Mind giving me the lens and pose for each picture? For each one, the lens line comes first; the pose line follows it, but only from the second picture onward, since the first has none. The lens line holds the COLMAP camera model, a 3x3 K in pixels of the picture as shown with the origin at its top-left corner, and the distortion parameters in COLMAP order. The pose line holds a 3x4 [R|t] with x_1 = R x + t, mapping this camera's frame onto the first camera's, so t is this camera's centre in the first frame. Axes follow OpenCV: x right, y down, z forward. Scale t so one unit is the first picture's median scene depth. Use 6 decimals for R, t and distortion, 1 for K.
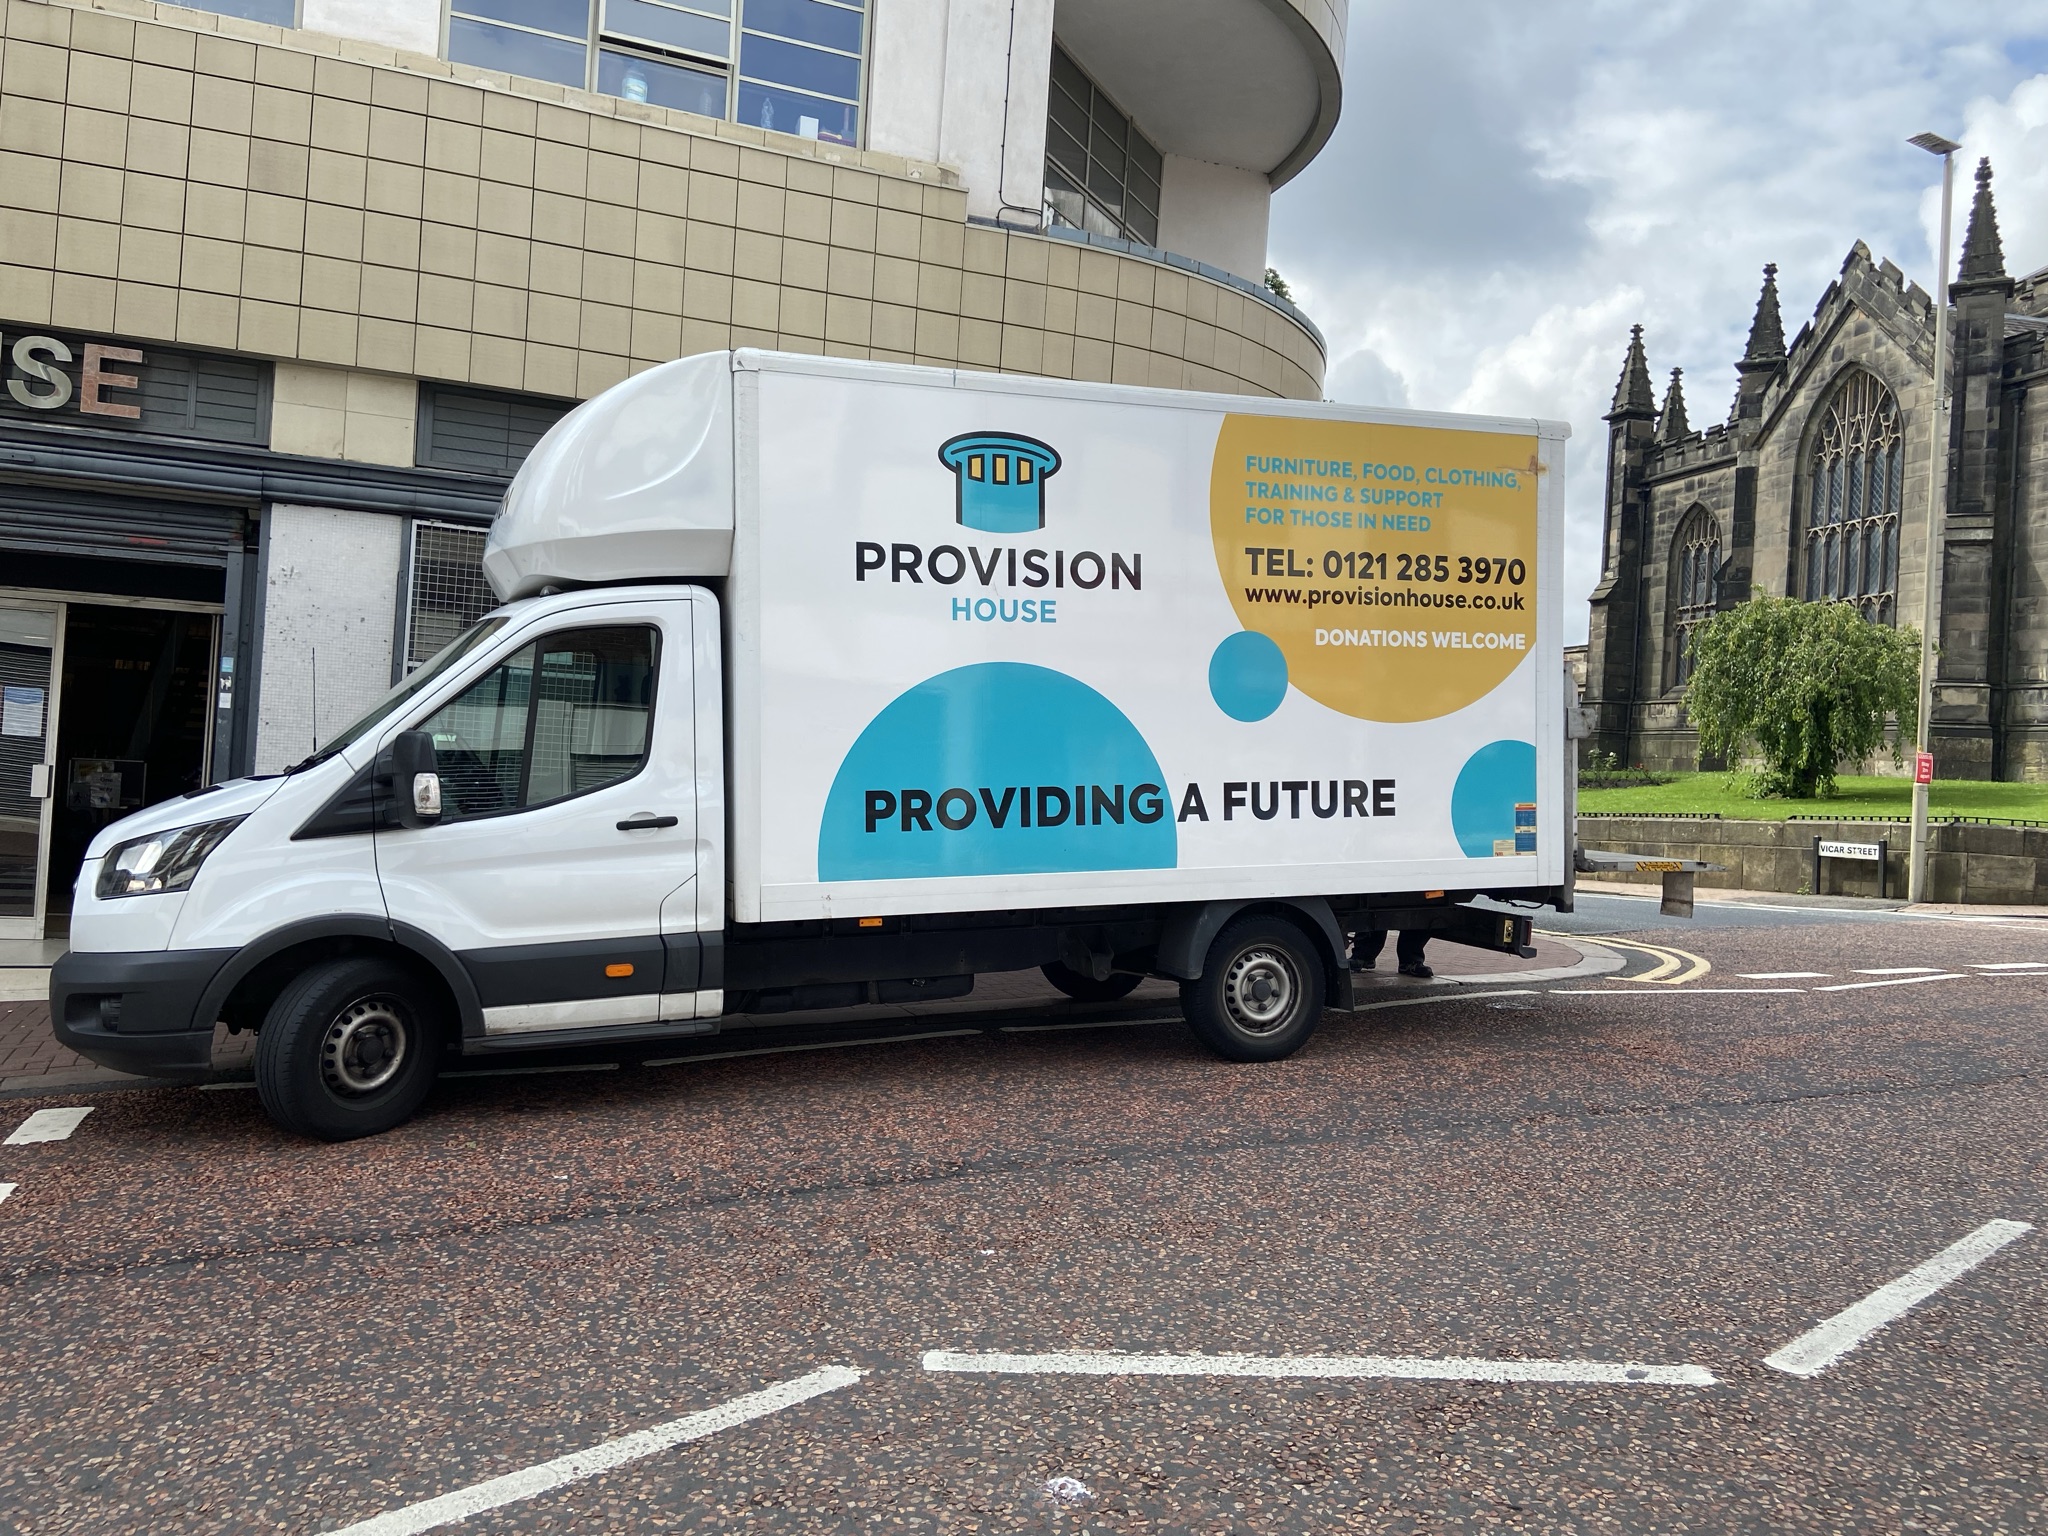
lens RADIAL K [[1646.9, 0, 1024.1], [0, 1646.9, 765.2], [0, 0, 1]] dist [0.075778, -0.001376]
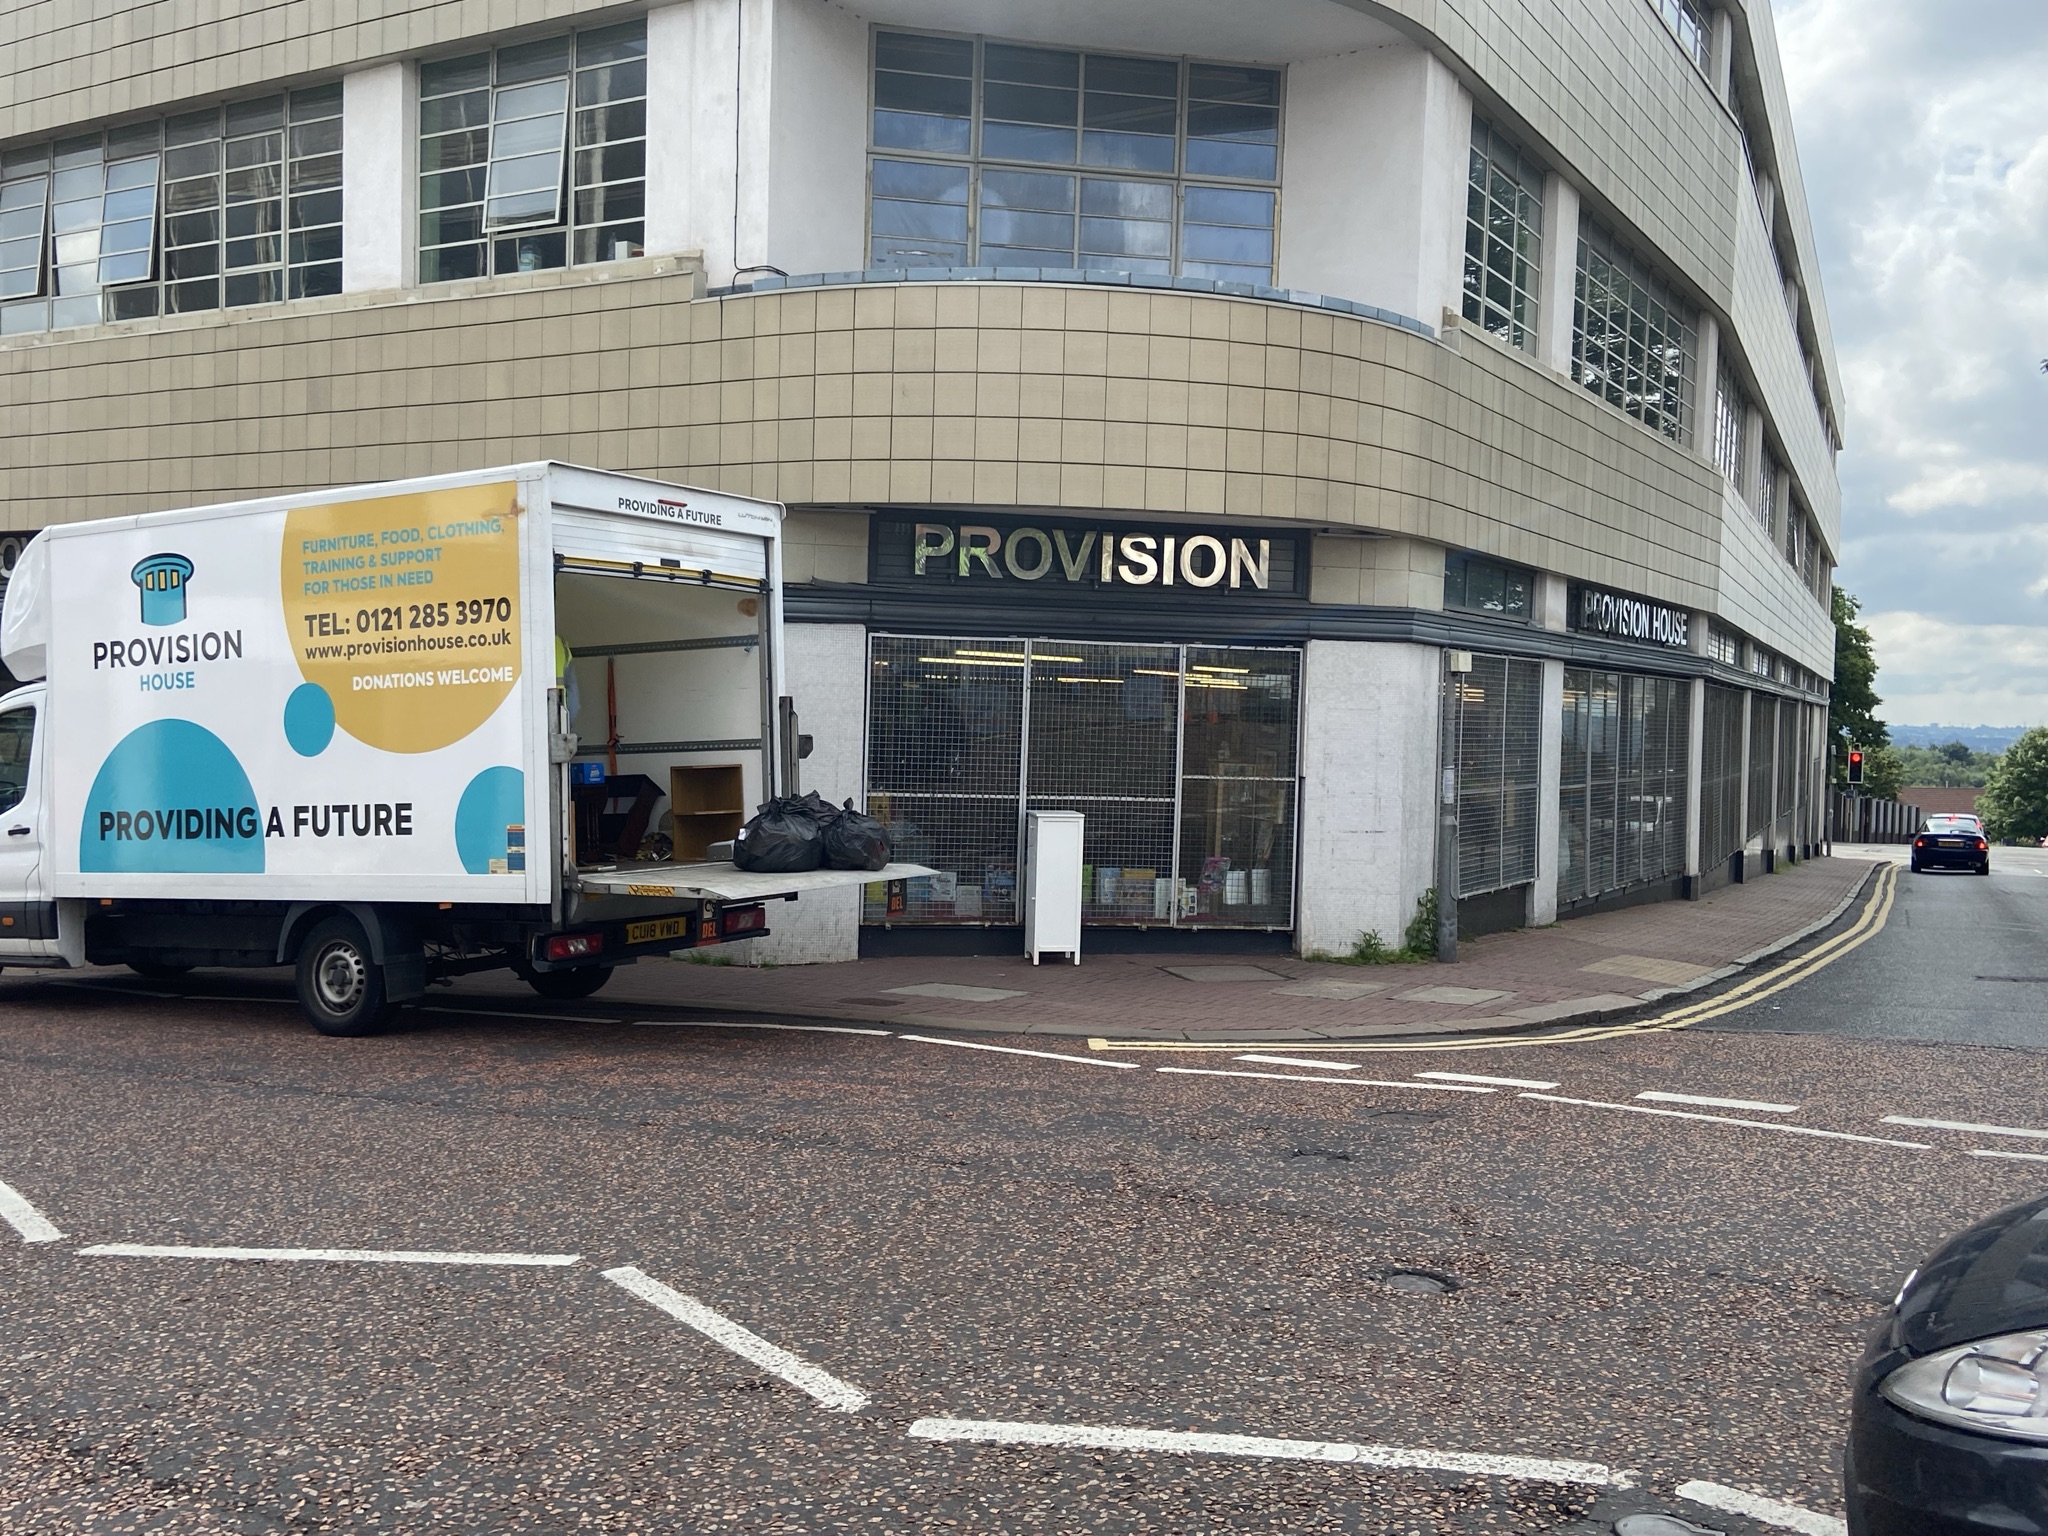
lens RADIAL K [[1922.2, 0, 1021.1], [0, 1922.2, 754.4], [0, 0, 1]] dist [0.100395, 0.000000]
pose [[0.584878, -0.015684, -0.810970, 1.603206], [0.015457, 0.999847, -0.008190, -0.007818], [0.810974, -0.007745, 0.585031, 0.572519]]
